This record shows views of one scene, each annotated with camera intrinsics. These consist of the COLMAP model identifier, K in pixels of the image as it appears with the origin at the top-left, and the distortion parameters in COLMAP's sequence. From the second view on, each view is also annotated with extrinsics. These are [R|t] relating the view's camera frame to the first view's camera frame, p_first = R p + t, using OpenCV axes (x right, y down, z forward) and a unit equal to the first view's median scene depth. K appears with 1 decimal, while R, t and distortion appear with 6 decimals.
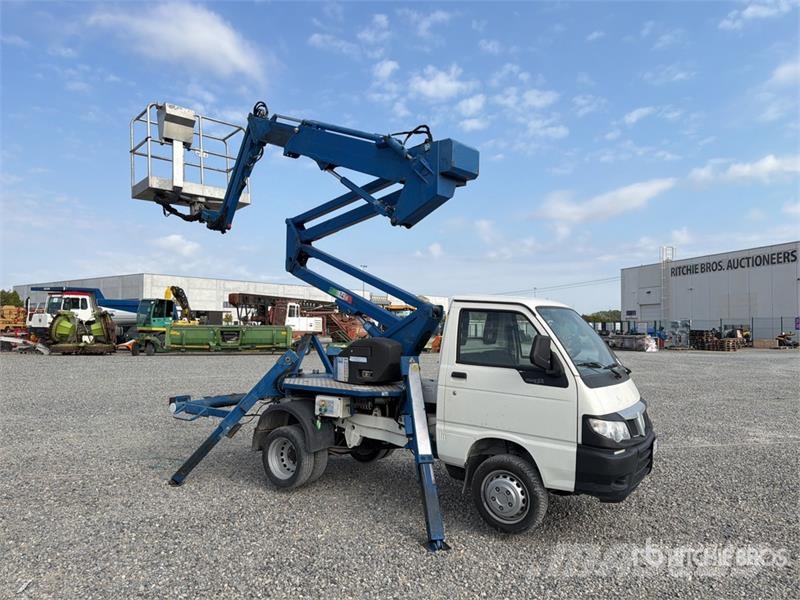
lens RADIAL K [[564.4, 0, 403.8], [0, 564.4, 302.0], [0, 0, 1]] dist [0.025668, -0.001998]
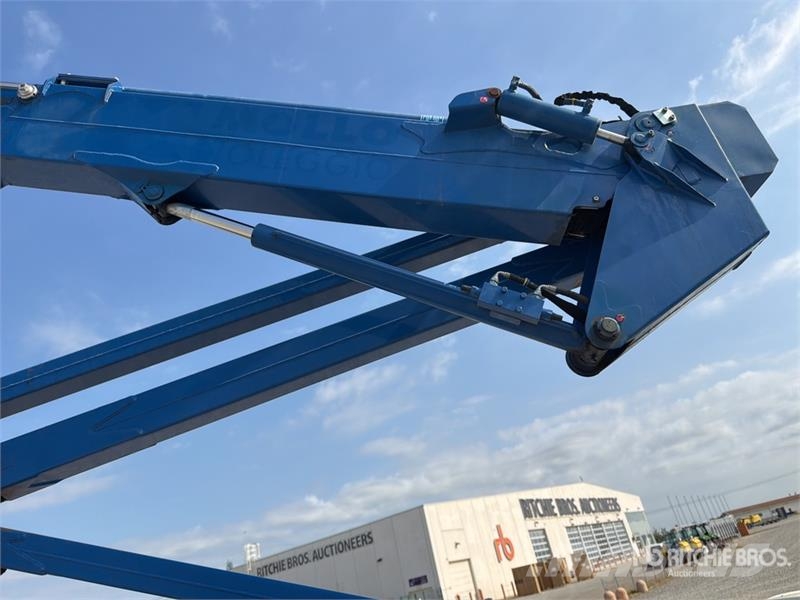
lens RADIAL K [[575.2, 0, 401.2], [0, 575.2, 298.0], [0, 0, 1]] dist [-0.006388, 0.005700]
pose [[0.748751, 0.154667, 0.644554, -0.203139], [0.186383, 0.884038, -0.428646, -0.044686], [-0.636108, 0.441084, 0.633097, 0.669542]]
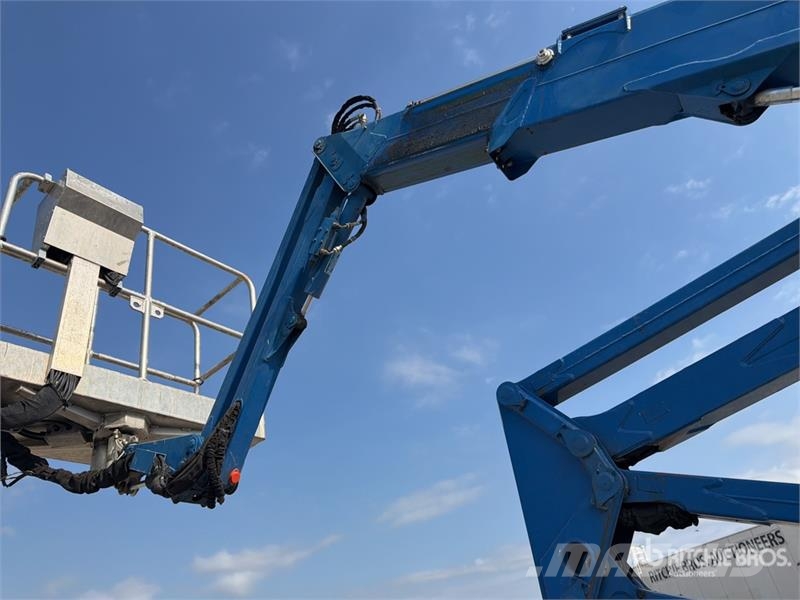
lens RADIAL K [[575.2, 0, 401.2], [0, 575.2, 298.0], [0, 0, 1]] dist [-0.006388, 0.005700]
pose [[0.983614, -0.058012, 0.170699, -0.287831], [0.140429, 0.840305, -0.523610, -0.049173], [-0.113064, 0.539001, 0.834682, 0.744216]]
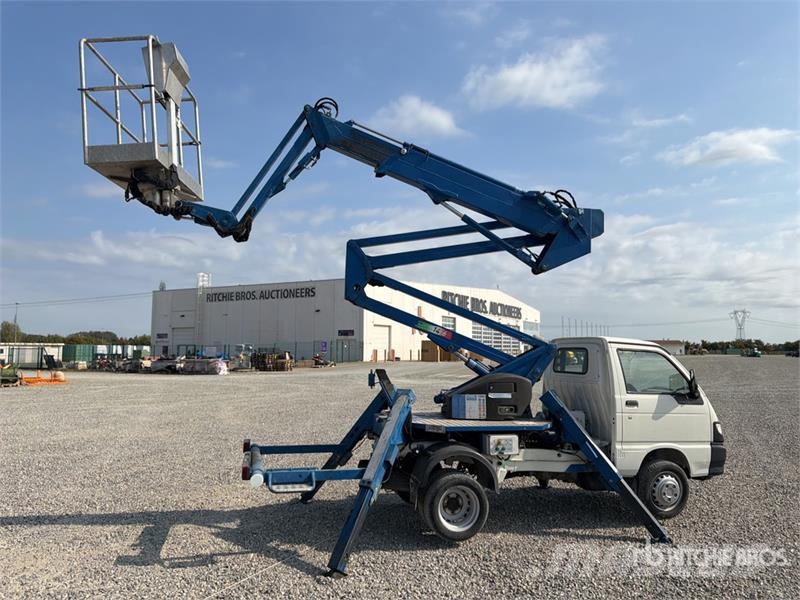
lens RADIAL K [[562.2, 0, 398.1], [0, 562.2, 302.6], [0, 0, 1]] dist [0.098289, -0.168708]
pose [[0.661056, 0.057660, 0.748117, -0.786621], [-0.029805, 0.998274, -0.050604, -0.008475], [-0.749744, 0.011154, 0.661634, 0.359712]]
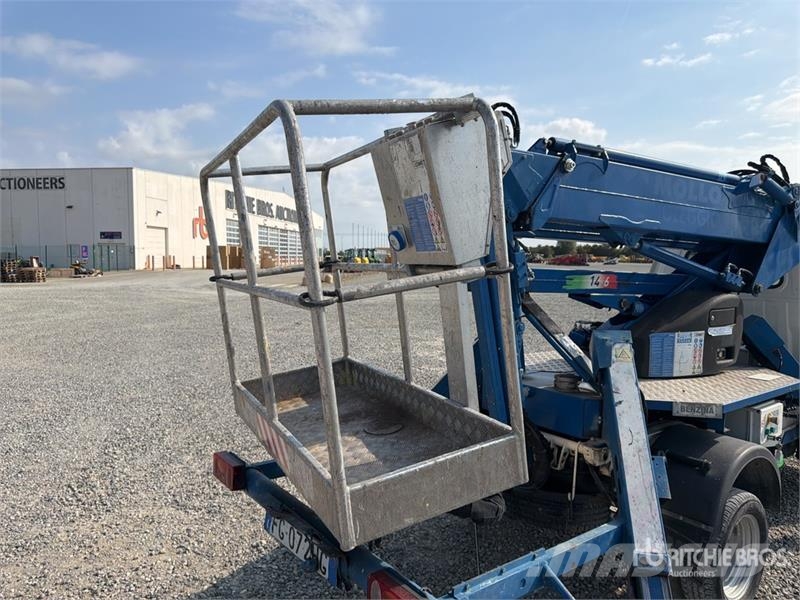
lens RADIAL K [[566.7, 0, 393.0], [0, 566.7, 297.5], [0, 0, 1]] dist [0.061172, -0.088700]
pose [[0.323651, -0.070443, 0.943551, -0.586403], [-0.043565, 0.995058, 0.089232, 0.023708], [-0.945173, -0.069986, 0.318982, 0.899239]]
